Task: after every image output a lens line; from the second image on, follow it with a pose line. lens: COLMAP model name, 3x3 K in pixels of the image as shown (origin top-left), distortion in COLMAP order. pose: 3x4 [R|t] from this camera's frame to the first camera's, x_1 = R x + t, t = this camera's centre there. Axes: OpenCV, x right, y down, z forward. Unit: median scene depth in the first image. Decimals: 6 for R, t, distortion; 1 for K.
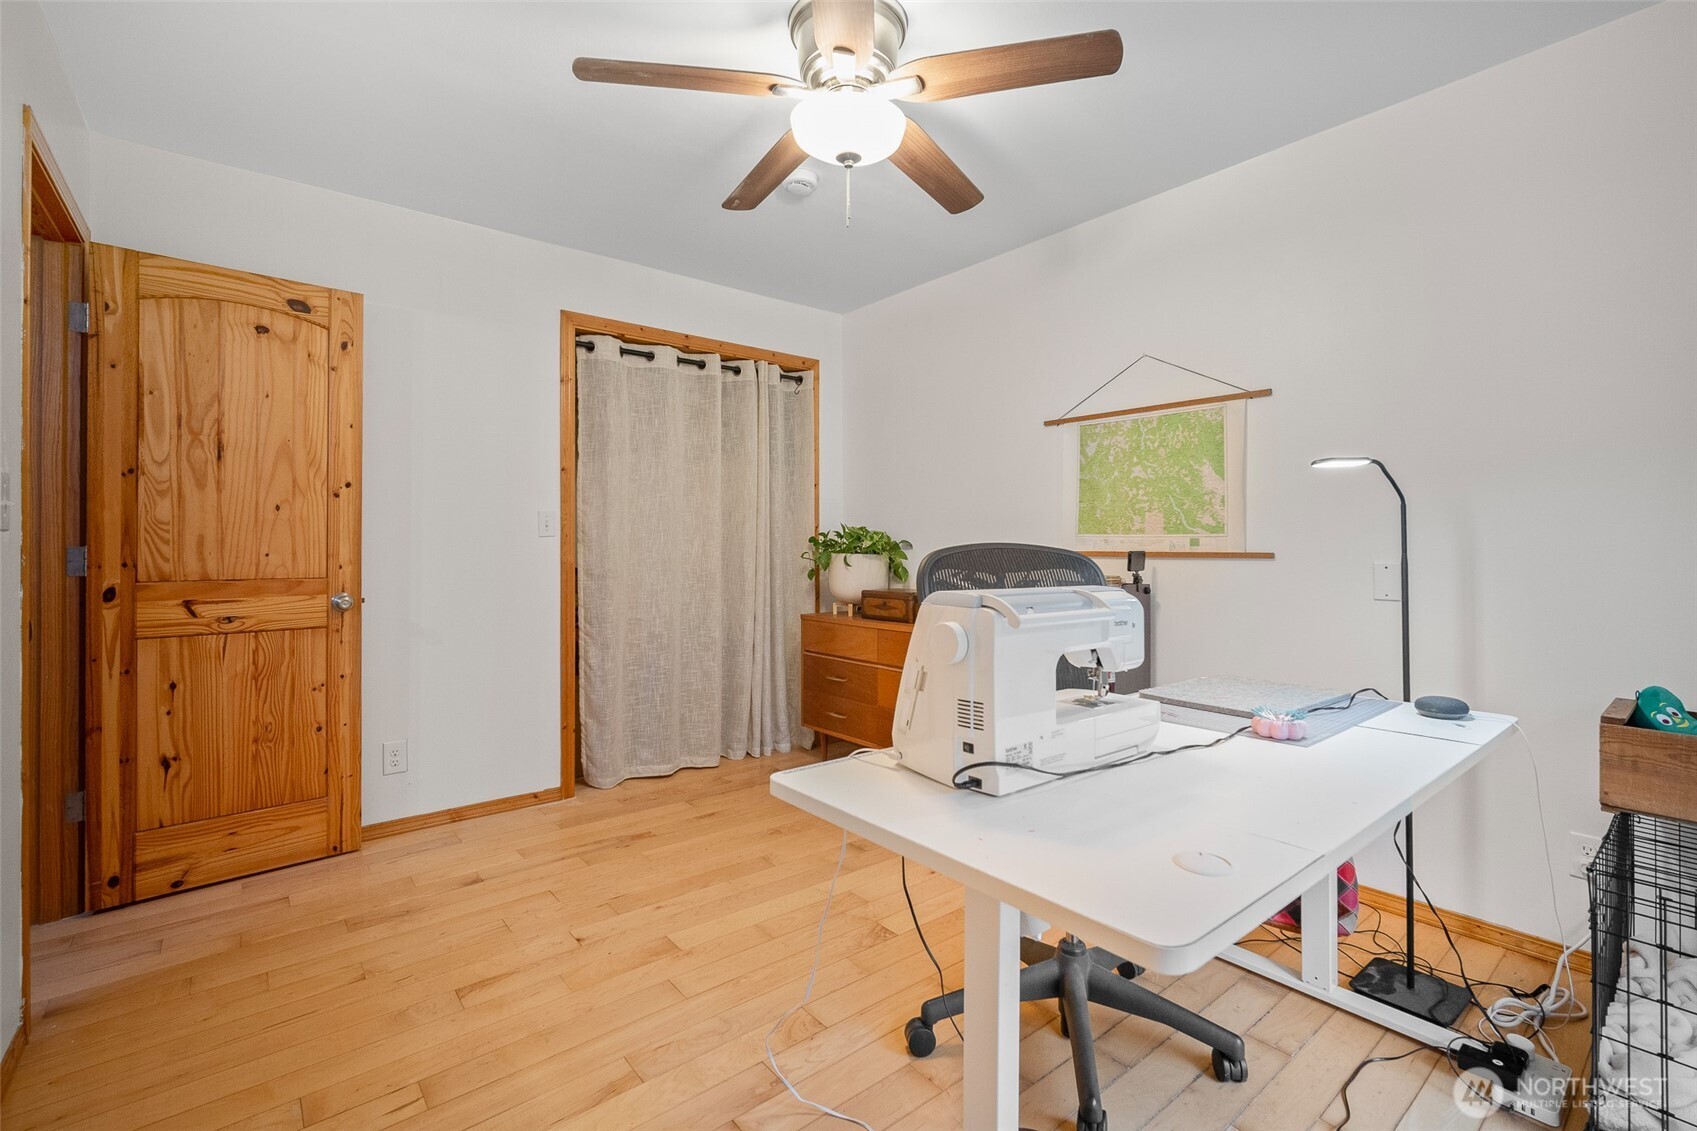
lens RADIAL K [[739.5, 0, 849.5], [0, 739.5, 557.0], [0, 0, 1]] dist [-0.015581, 0.005792]
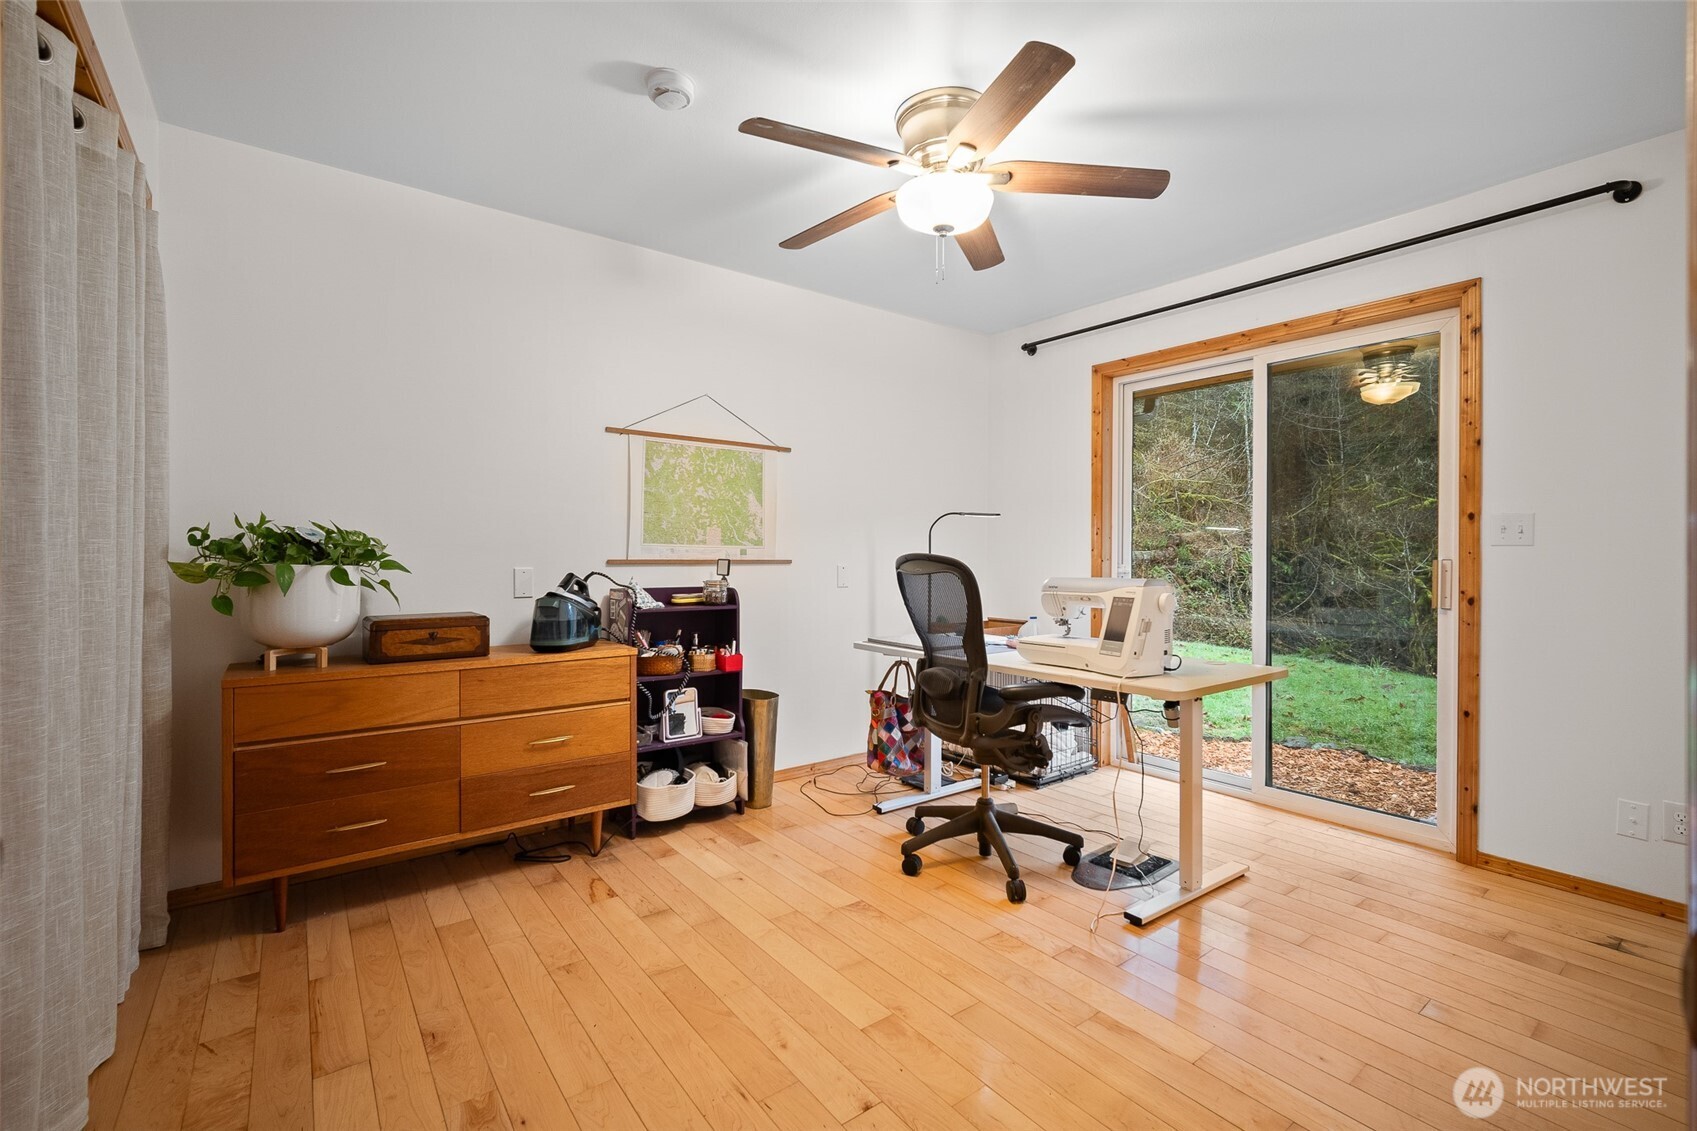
lens RADIAL K [[756.9, 0, 839.9], [0, 756.9, 561.0], [0, 0, 1]] dist [0.000330, 0.015592]
pose [[0.051031, -0.007431, 0.998669, -0.814187], [0.008587, 0.999939, 0.007002, -0.011723], [-0.998660, 0.008219, 0.051092, 0.724211]]
